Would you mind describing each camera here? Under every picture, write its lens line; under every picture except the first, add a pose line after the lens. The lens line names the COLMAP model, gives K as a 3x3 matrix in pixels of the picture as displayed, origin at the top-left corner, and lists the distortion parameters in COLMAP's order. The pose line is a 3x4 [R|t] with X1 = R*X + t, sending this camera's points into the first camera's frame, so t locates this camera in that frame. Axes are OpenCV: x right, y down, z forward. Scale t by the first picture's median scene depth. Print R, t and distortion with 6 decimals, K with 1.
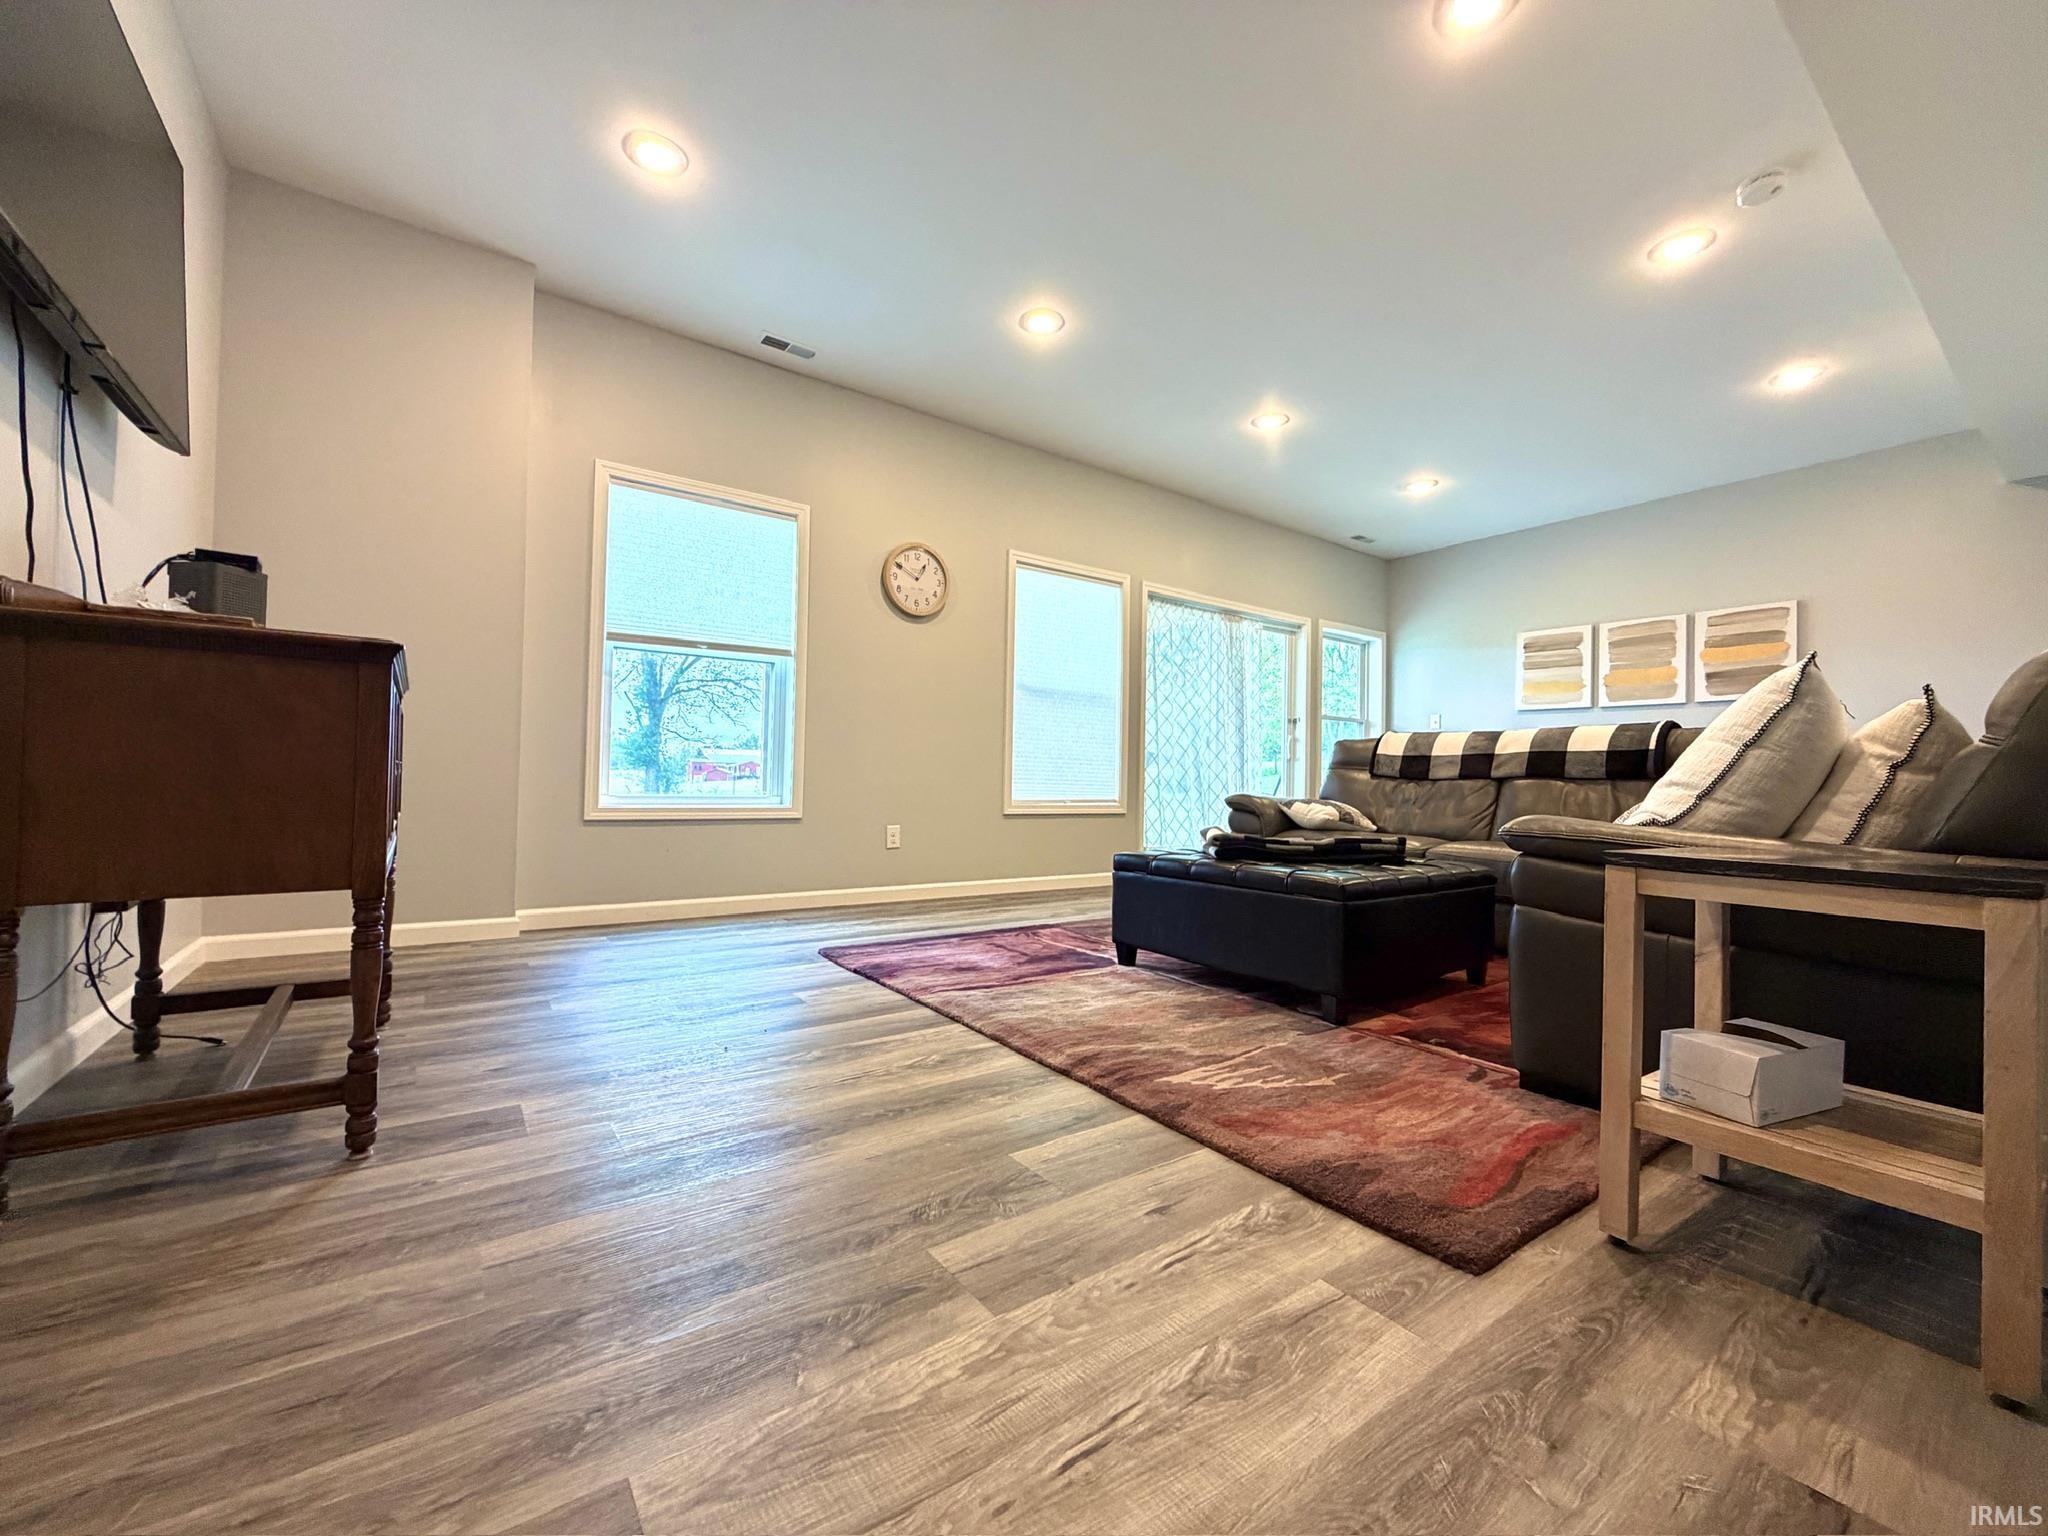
lens RADIAL K [[813.9, 0, 1018.7], [0, 813.9, 766.5], [0, 0, 1]] dist [-0.001174, 0.000199]
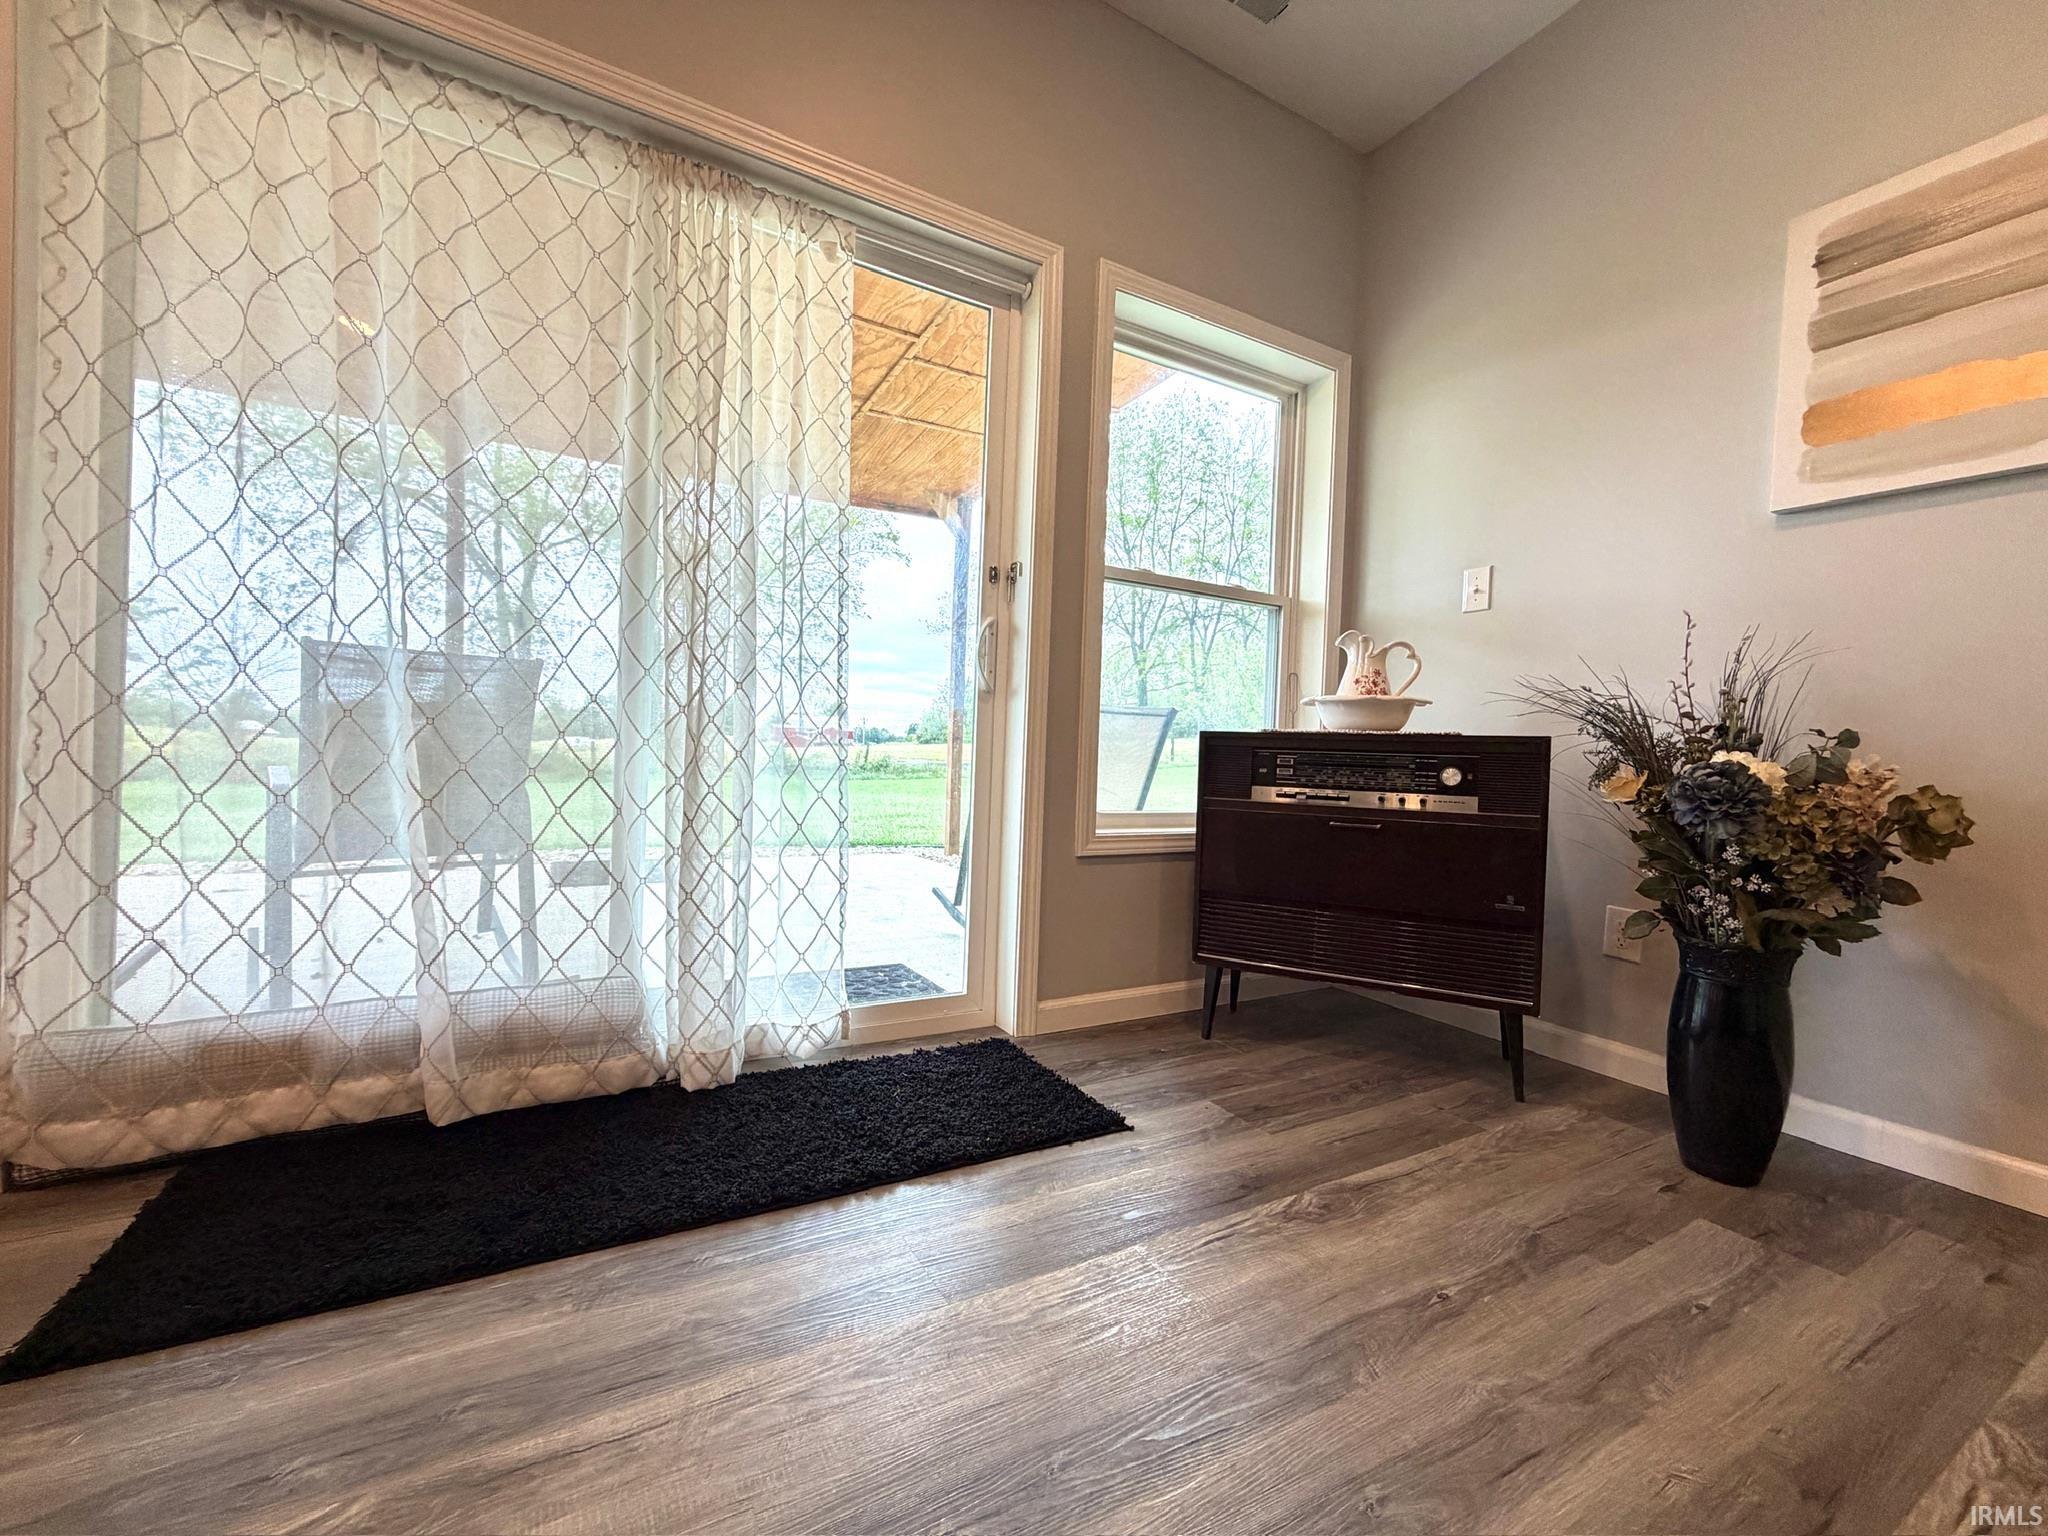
lens RADIAL K [[798.8, 0, 1011.5], [0, 798.8, 769.0], [0, 0, 1]] dist [-0.001960, -0.000180]
pose [[0.995721, 0.014052, -0.091337, 0.452144], [-0.009684, 0.998796, 0.048095, 0.007342], [0.091903, -0.047004, 0.994658, 0.831047]]
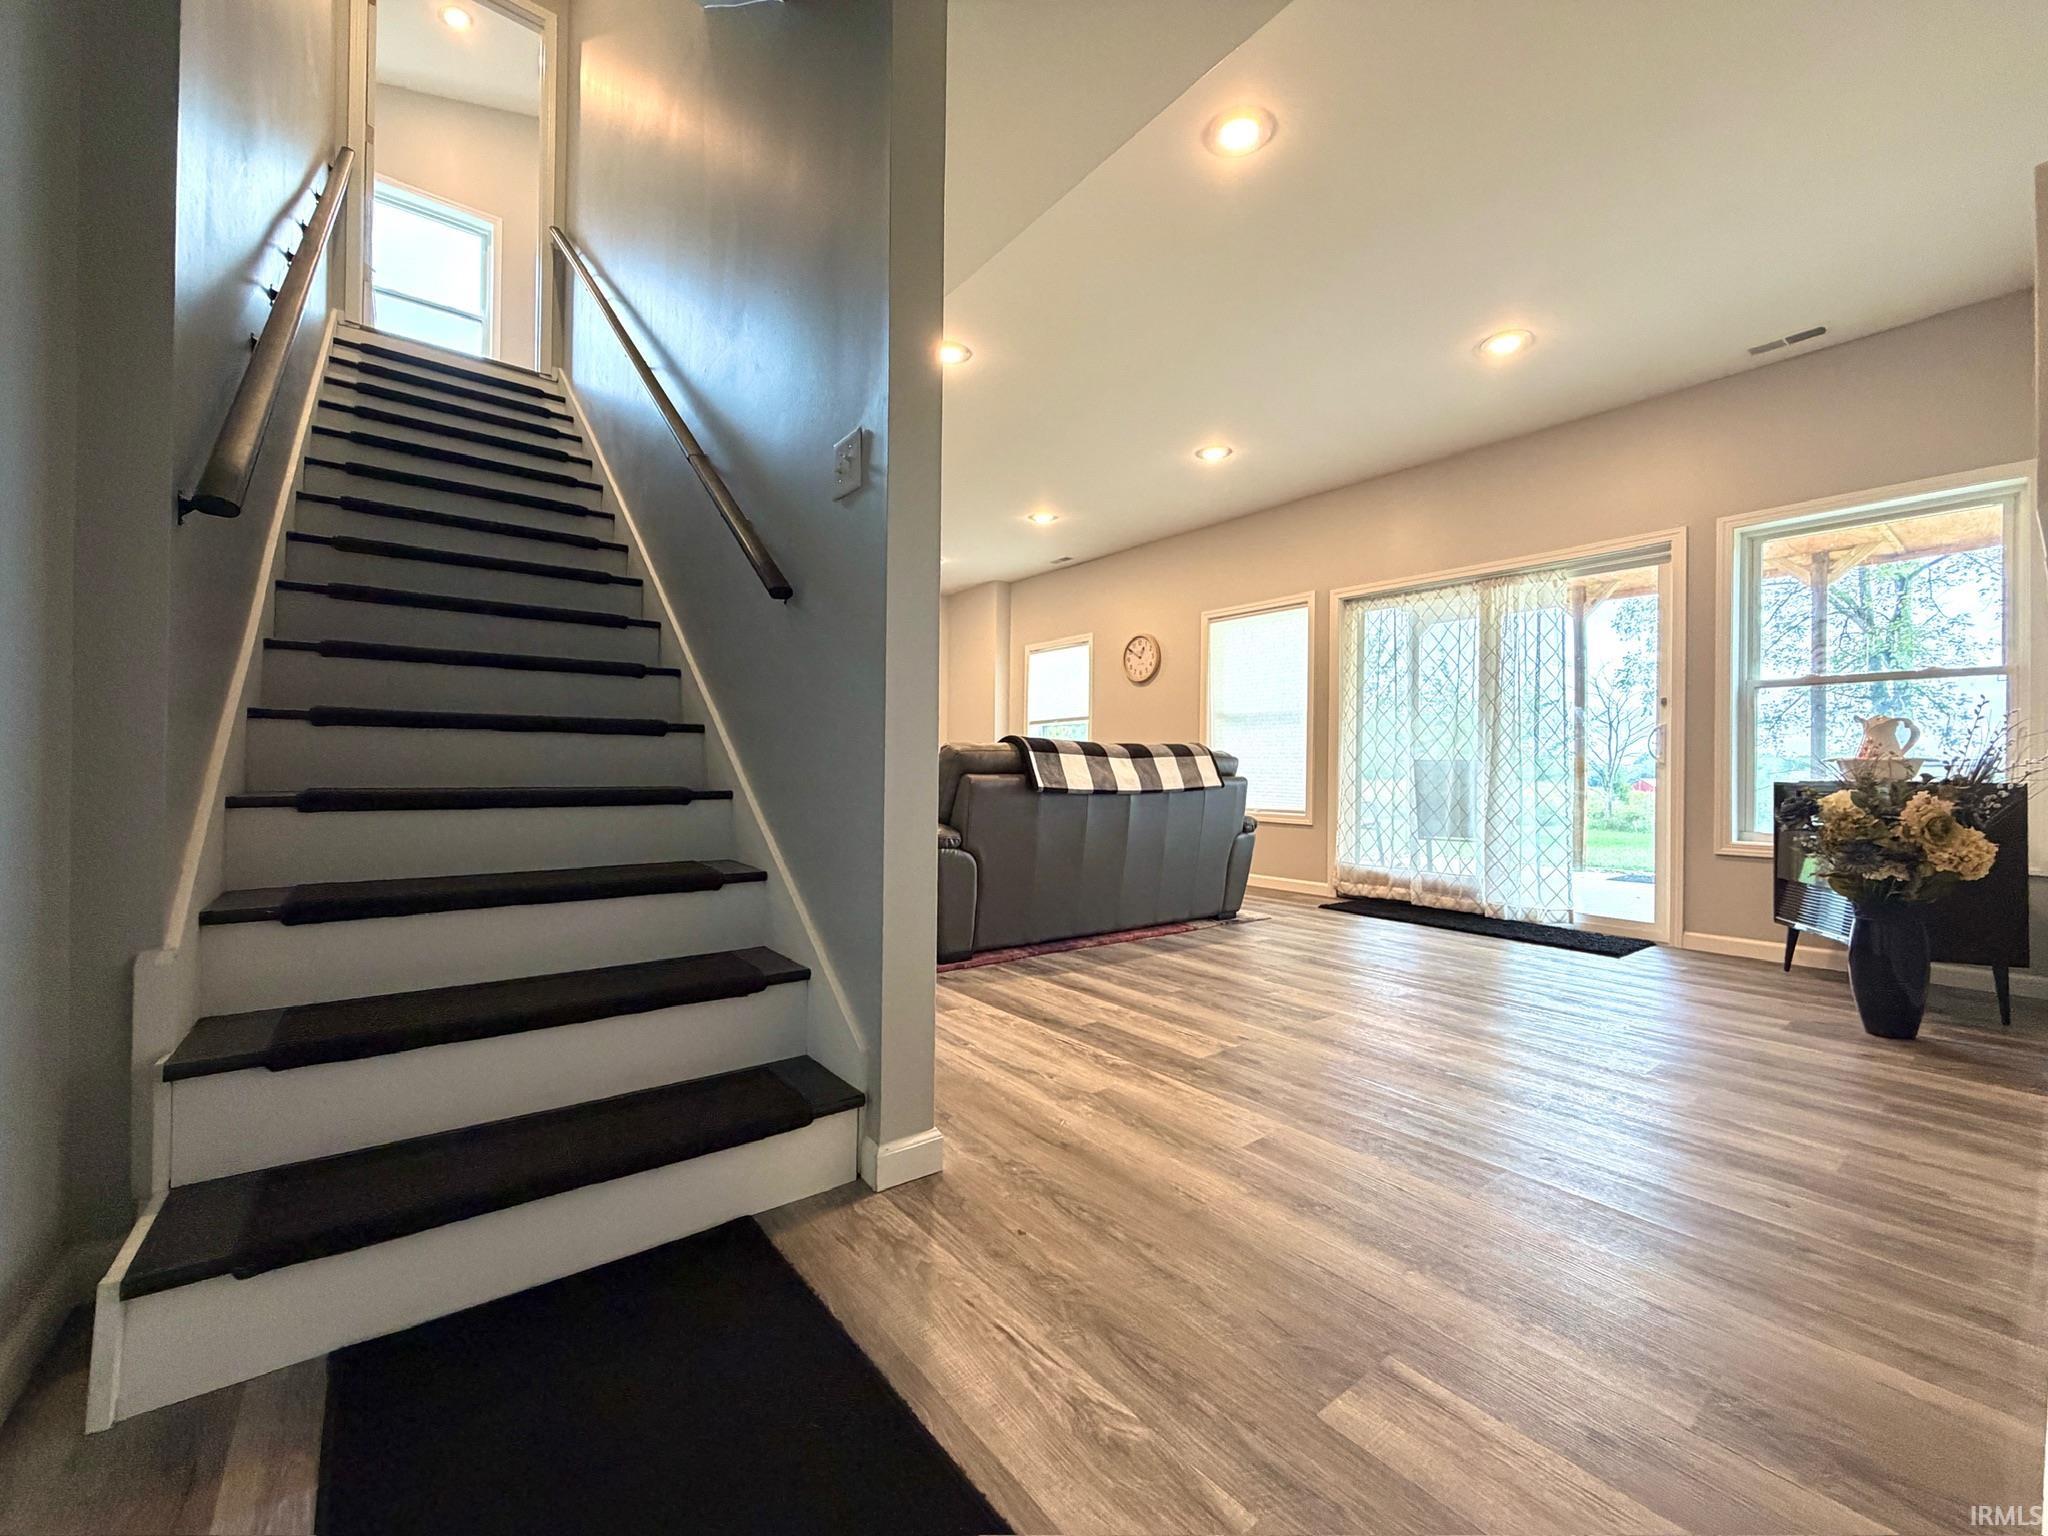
lens RADIAL K [[798.8, 0, 1011.5], [0, 798.8, 769.0], [0, 0, 1]] dist [-0.001960, -0.000180]
pose [[0.038596, -0.021561, -0.999022, 1.120855], [0.006687, 0.999750, -0.021318, 0.005839], [0.999233, -0.005858, 0.038731, 0.589942]]
